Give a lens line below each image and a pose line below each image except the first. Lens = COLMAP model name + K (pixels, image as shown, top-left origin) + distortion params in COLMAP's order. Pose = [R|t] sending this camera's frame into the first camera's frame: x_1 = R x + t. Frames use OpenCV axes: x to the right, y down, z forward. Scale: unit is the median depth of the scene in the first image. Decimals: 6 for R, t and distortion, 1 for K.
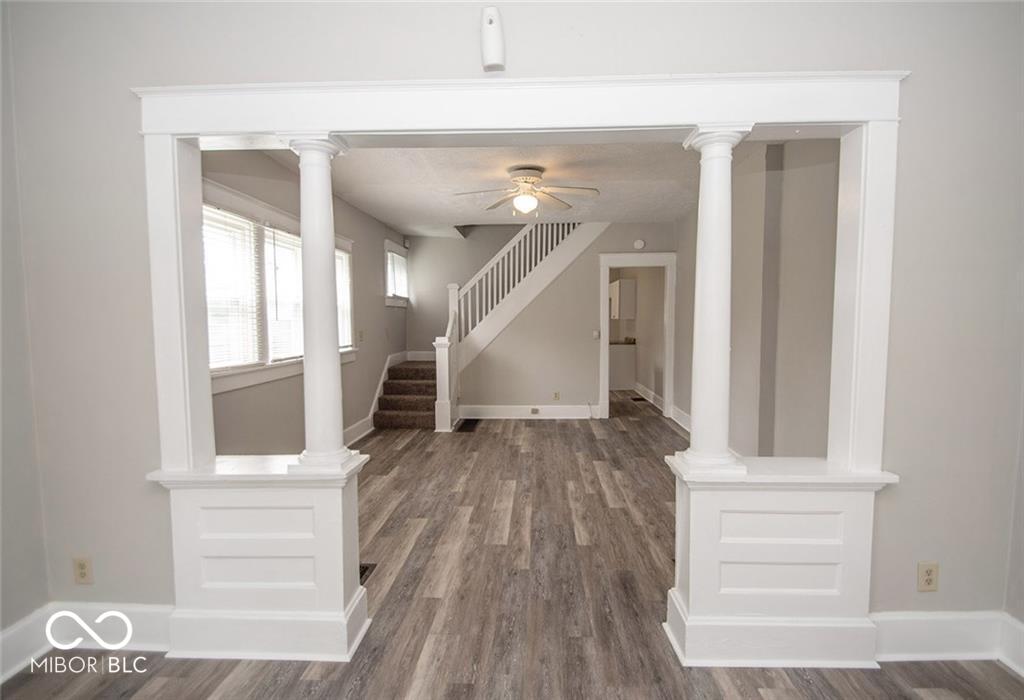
lens RADIAL K [[478.4, 0, 529.7], [0, 478.4, 351.4], [0, 0, 1]] dist [-0.001528, 0.000030]
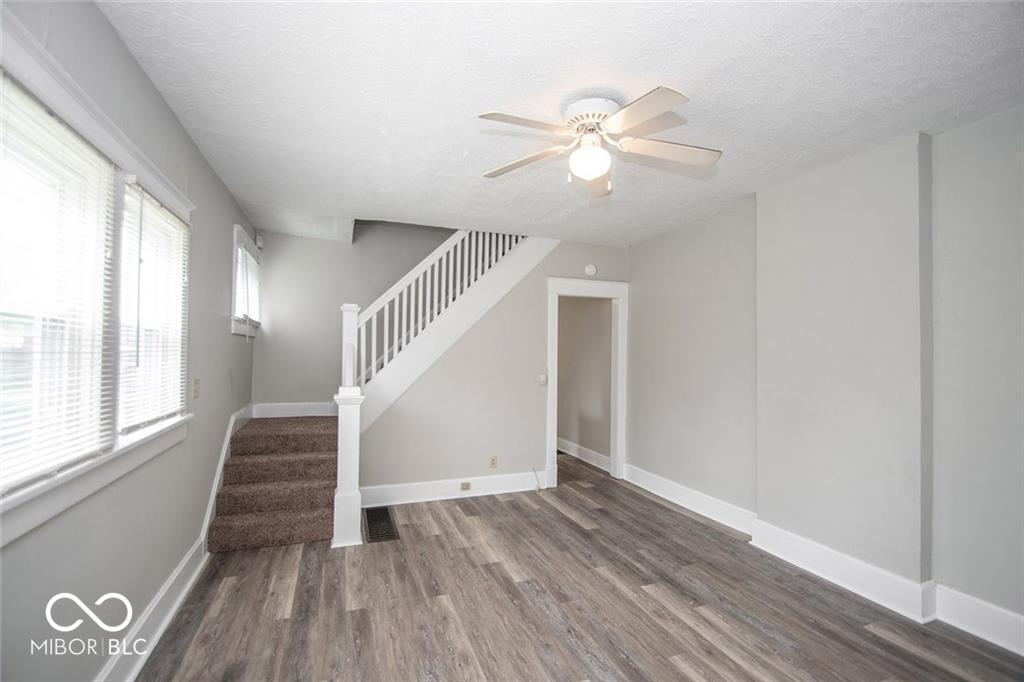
lens RADIAL K [[441.1, 0, 508.9], [0, 441.1, 348.1], [0, 0, 1]] dist [0.017036, -0.016405]
pose [[0.928245, 0.021051, 0.371373, -0.186390], [0.007926, 0.997051, -0.076329, -0.032047], [-0.371885, 0.073796, 0.925341, 0.359543]]
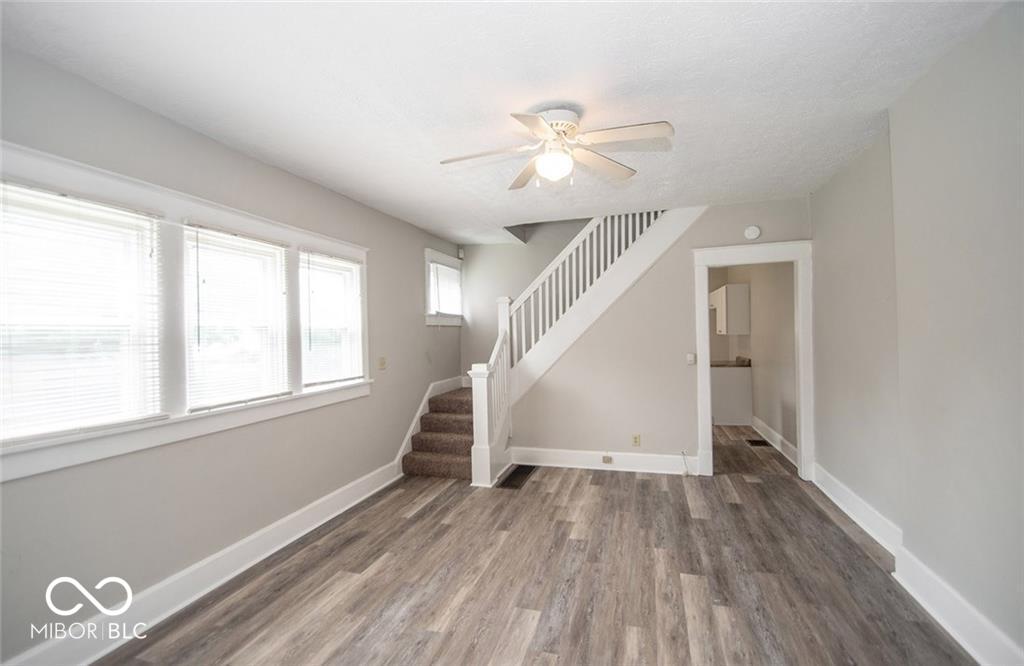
lens RADIAL K [[456.1, 0, 512.0], [0, 456.1, 333.0], [0, 0, 1]] dist [0.017359, -0.019074]
pose [[0.965259, -0.016257, -0.260789, 0.059262], [-0.000811, 0.997872, -0.065204, -0.029153], [0.261294, 0.063151, 0.963191, 0.259706]]
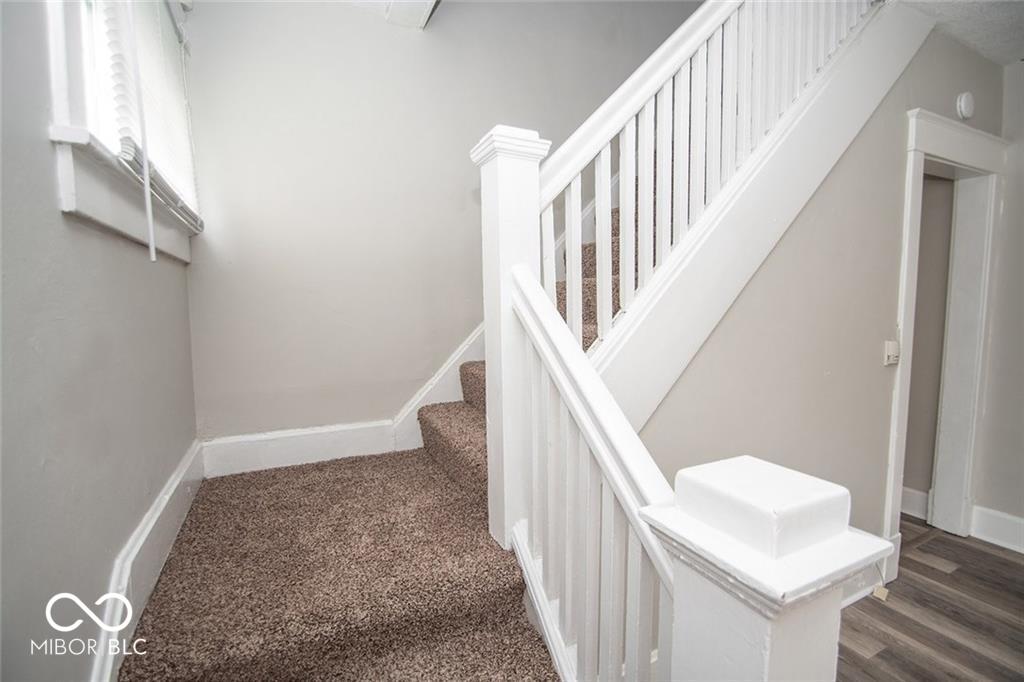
lens RADIAL K [[441.1, 0, 508.9], [0, 441.1, 348.1], [0, 0, 1]] dist [0.017036, -0.016405]
pose [[0.895356, -0.047292, 0.442834, -0.252219], [0.039300, 0.998857, 0.027213, -0.058673], [-0.443614, -0.006962, 0.896191, 0.861478]]
